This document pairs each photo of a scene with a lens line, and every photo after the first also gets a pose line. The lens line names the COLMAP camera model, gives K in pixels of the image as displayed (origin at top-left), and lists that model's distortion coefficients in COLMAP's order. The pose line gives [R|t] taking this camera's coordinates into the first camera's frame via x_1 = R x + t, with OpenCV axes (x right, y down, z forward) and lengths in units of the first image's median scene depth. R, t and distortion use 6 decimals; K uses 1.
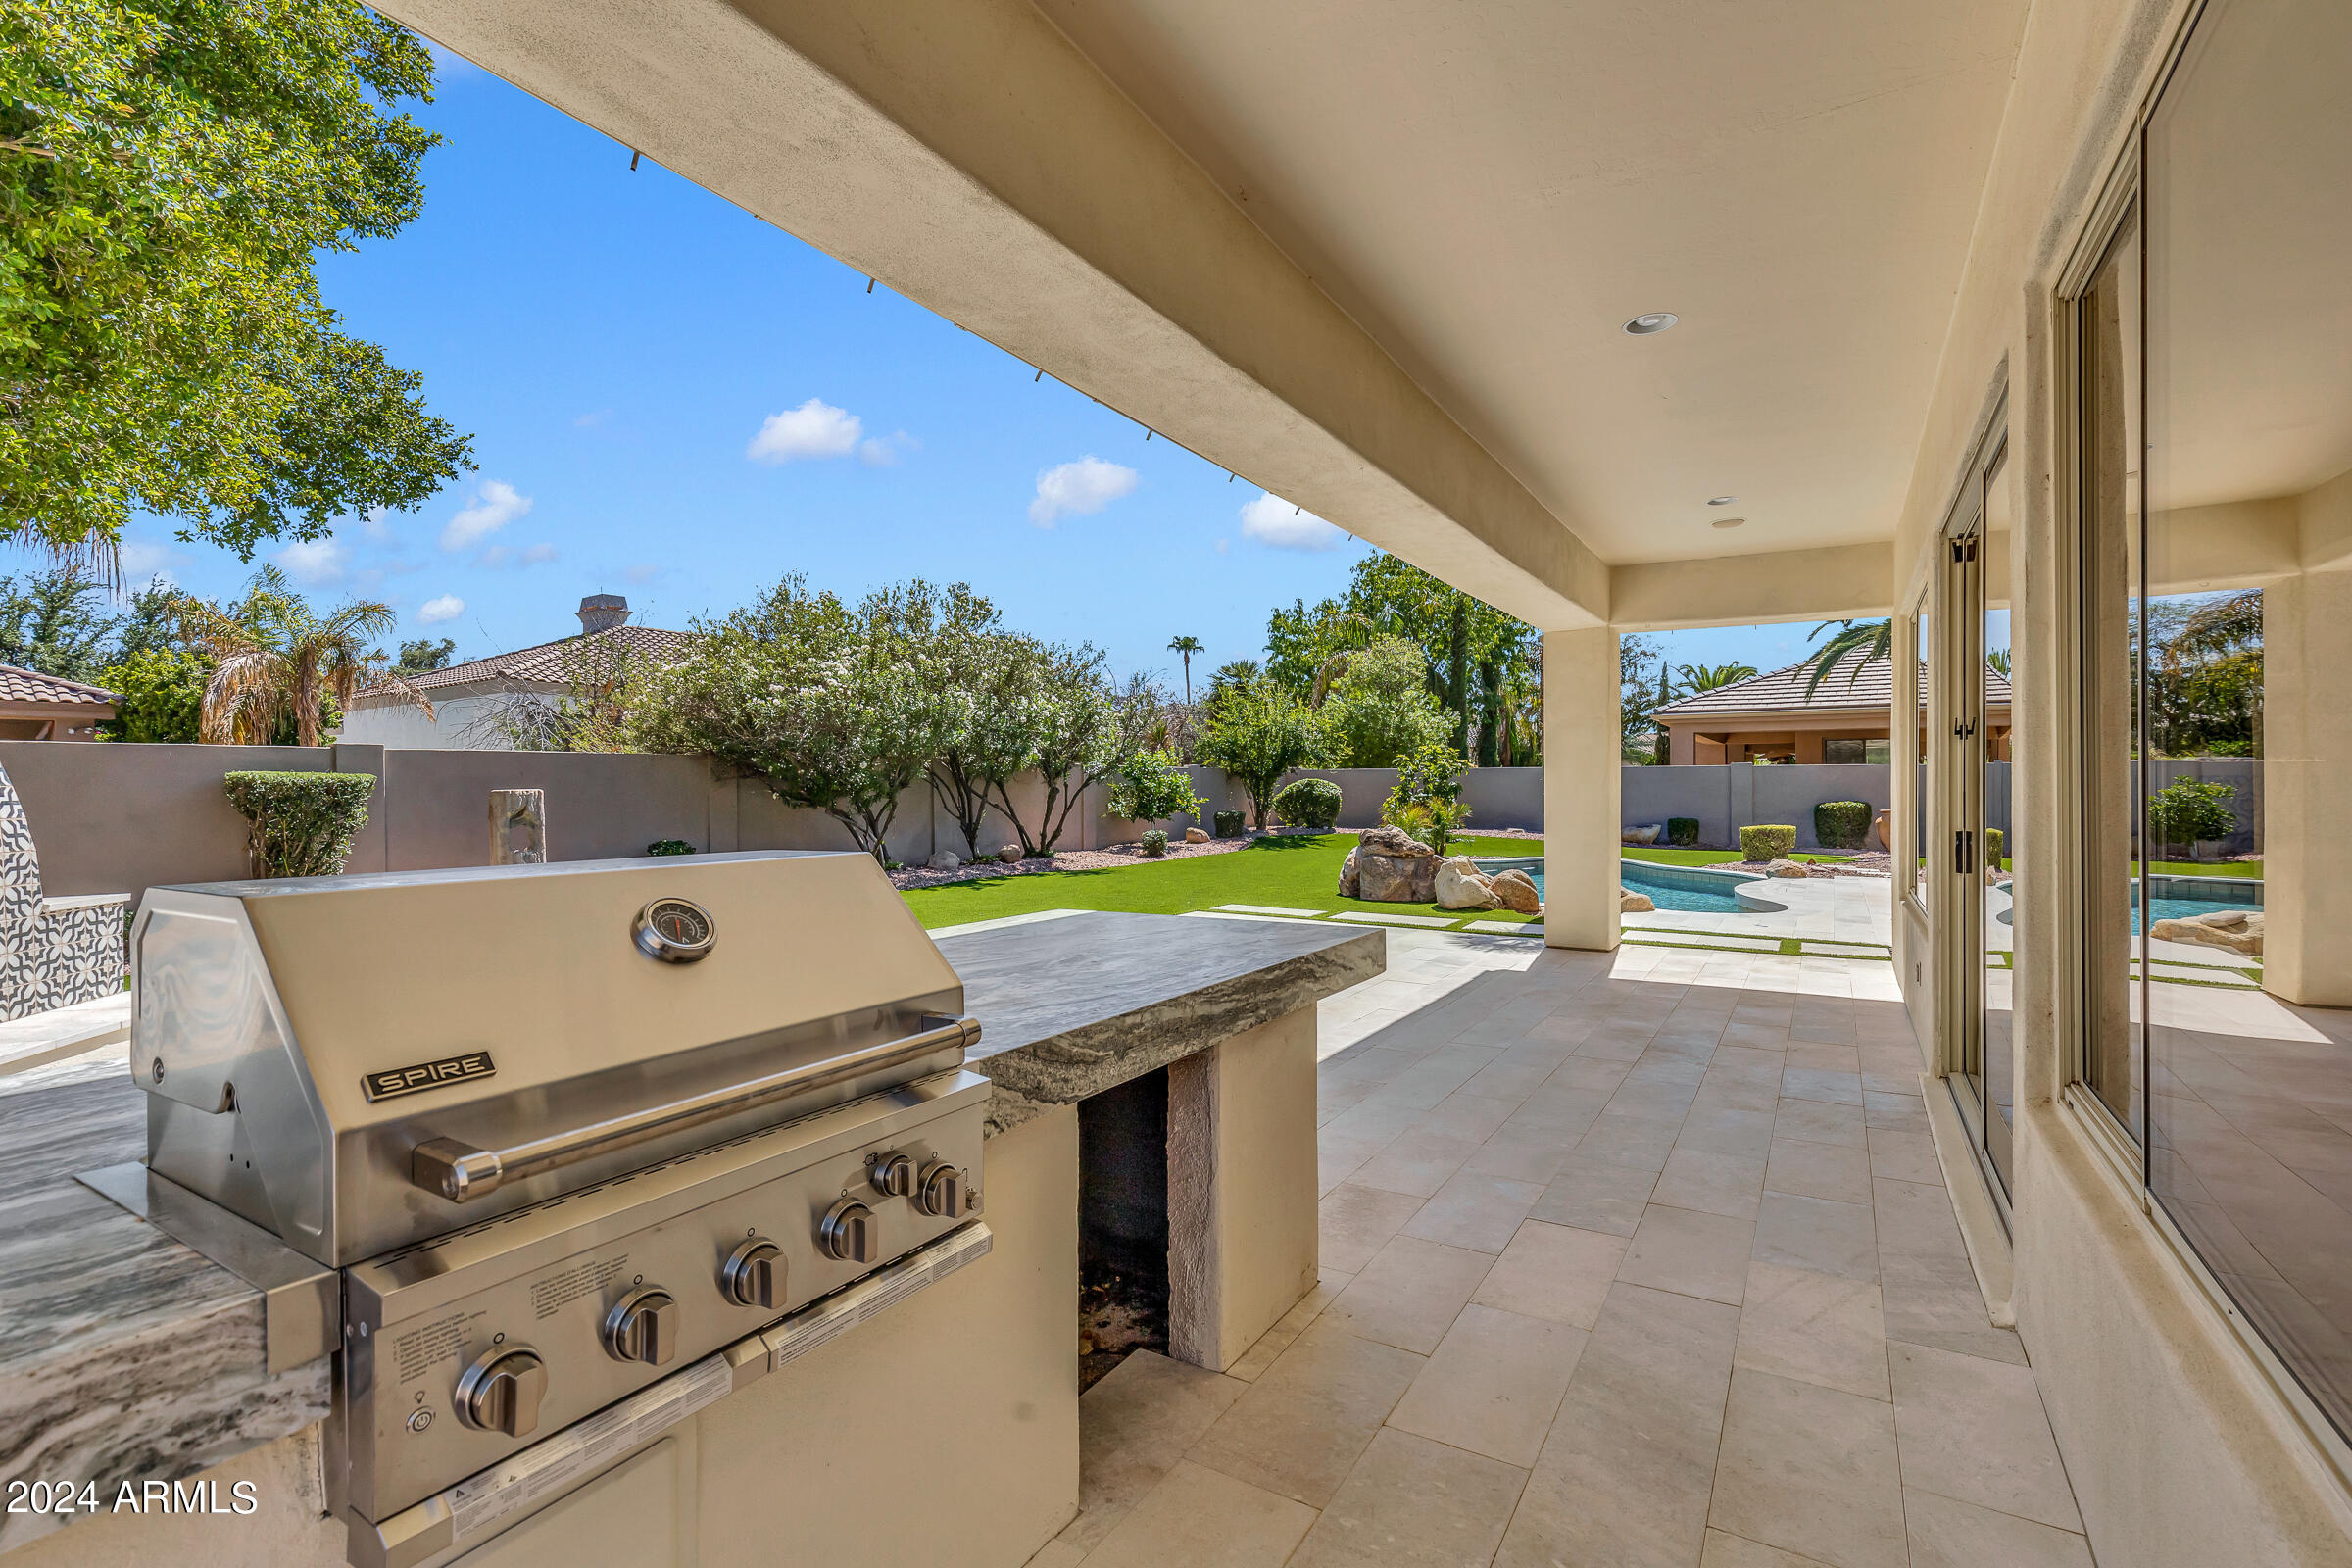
lens RADIAL K [[1076.3, 0, 1176.0], [0, 1076.3, 784.0], [0, 0, 1]] dist [0.000109, -0.000085]
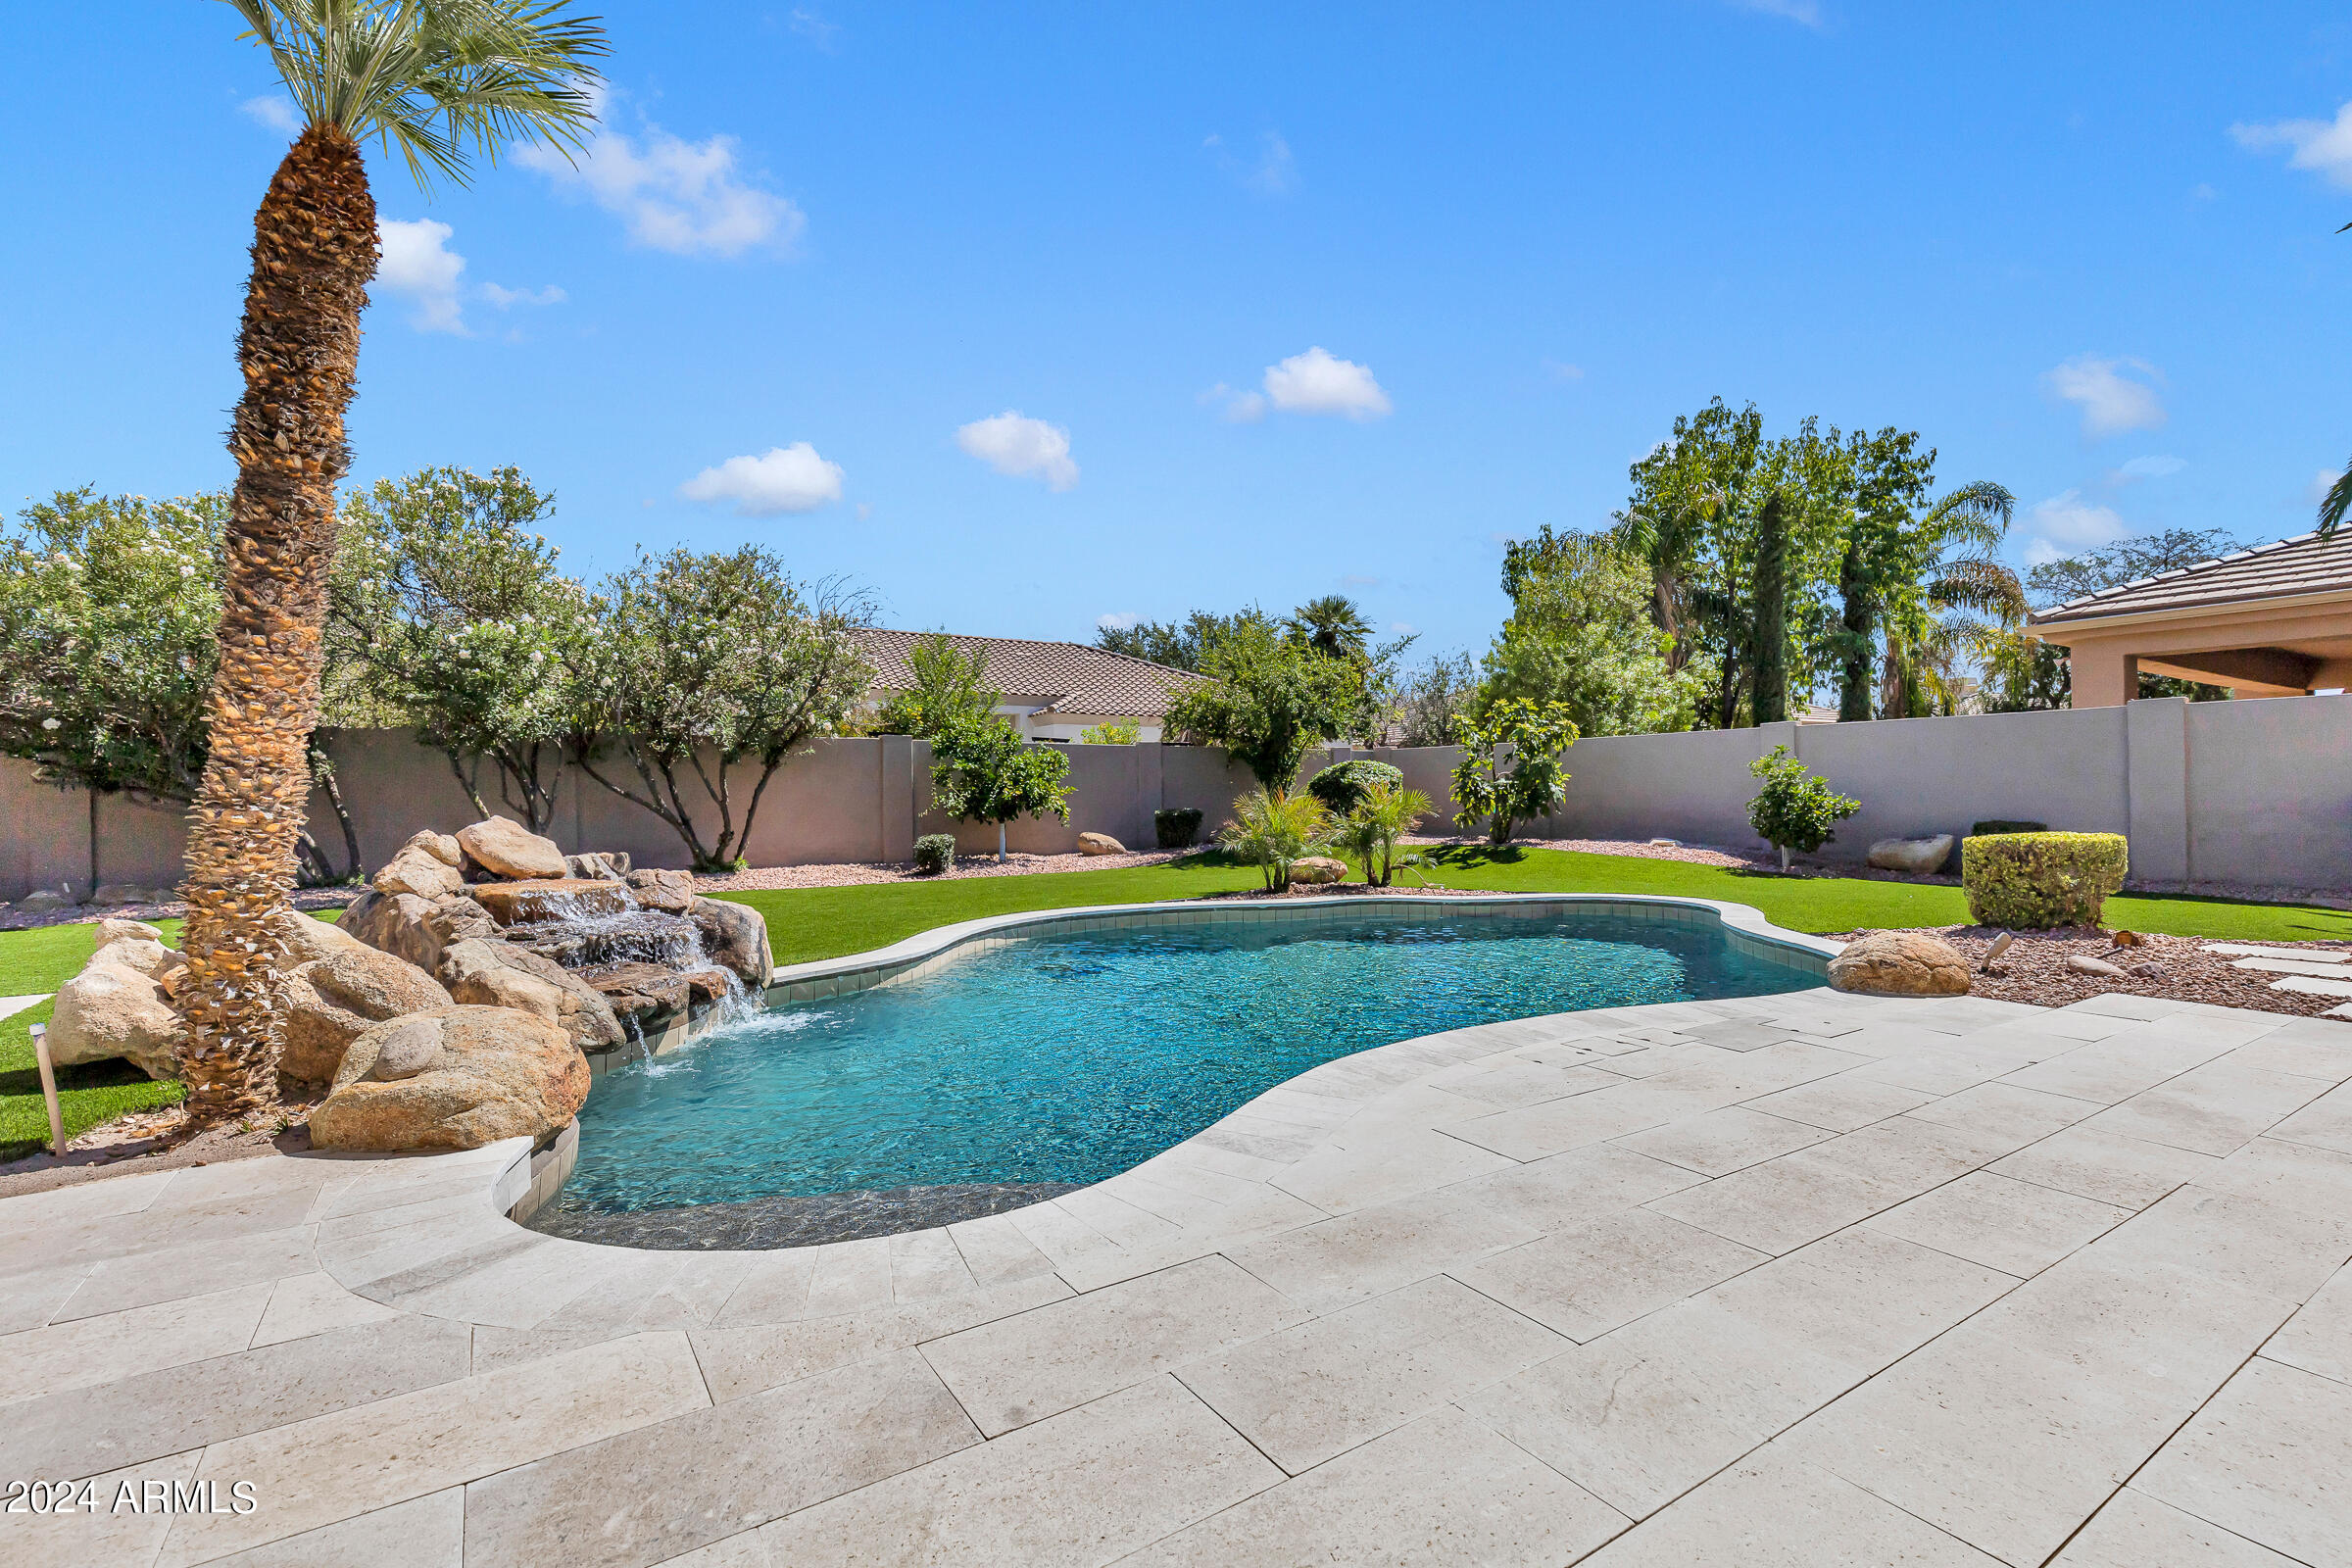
lens RADIAL K [[1076.3, 0, 1176.0], [0, 1076.3, 784.0], [0, 0, 1]] dist [0.000109, -0.000085]
pose [[0.901903, -0.010693, -0.431807, 0.275316], [0.005275, 0.999892, -0.013743, 0.015874], [0.431907, 0.010117, 0.901861, 0.326103]]
